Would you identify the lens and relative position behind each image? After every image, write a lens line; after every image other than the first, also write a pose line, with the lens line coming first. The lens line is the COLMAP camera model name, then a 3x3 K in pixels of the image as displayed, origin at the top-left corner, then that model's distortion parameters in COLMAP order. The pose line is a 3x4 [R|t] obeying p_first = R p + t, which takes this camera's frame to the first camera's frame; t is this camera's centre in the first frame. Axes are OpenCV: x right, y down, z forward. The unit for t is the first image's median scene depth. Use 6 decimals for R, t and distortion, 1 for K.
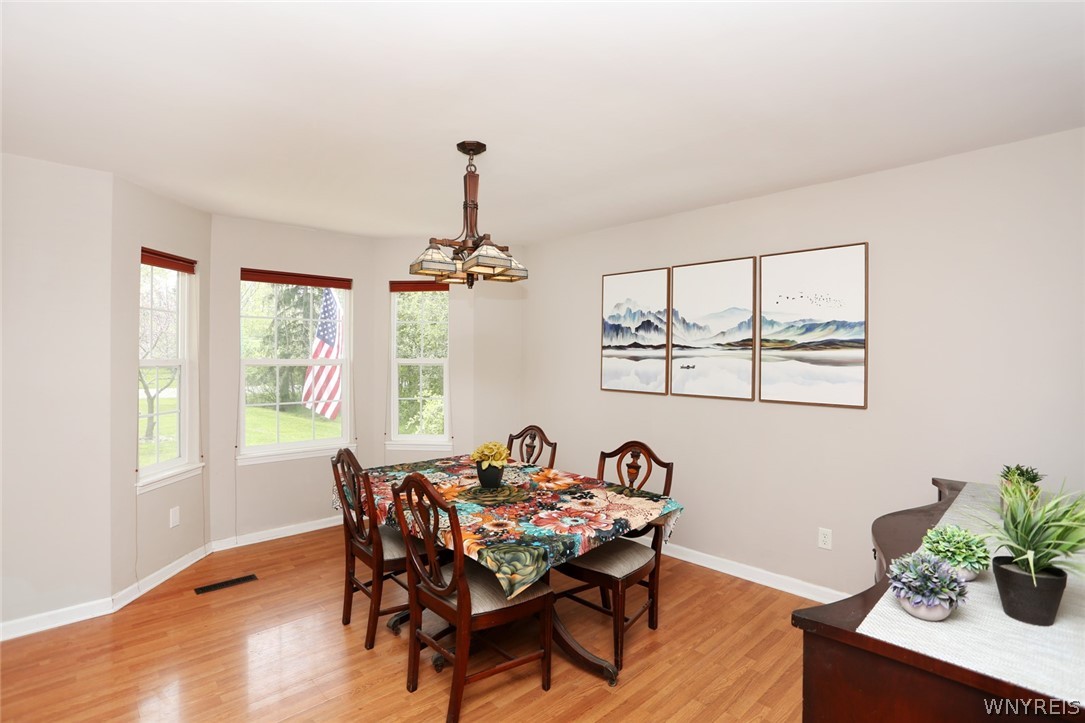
lens RADIAL K [[527.4, 0, 541.0], [0, 527.4, 360.7], [0, 0, 1]] dist [-0.065178, 0.025958]
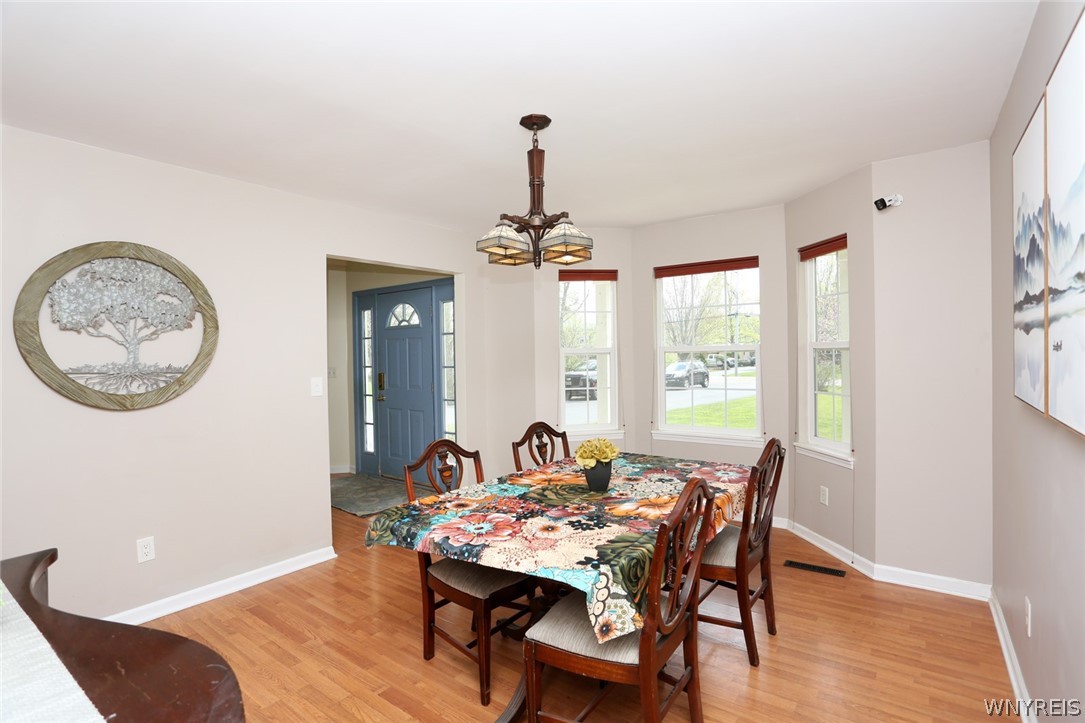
lens RADIAL K [[527.4, 0, 542.1], [0, 527.4, 356.4], [0, 0, 1]] dist [-0.065178, 0.025958]
pose [[0.180336, 0.007310, -0.983578, 0.863950], [0.014155, 0.999850, 0.010026, 0.006943], [0.983503, -0.015731, 0.180205, 0.862364]]
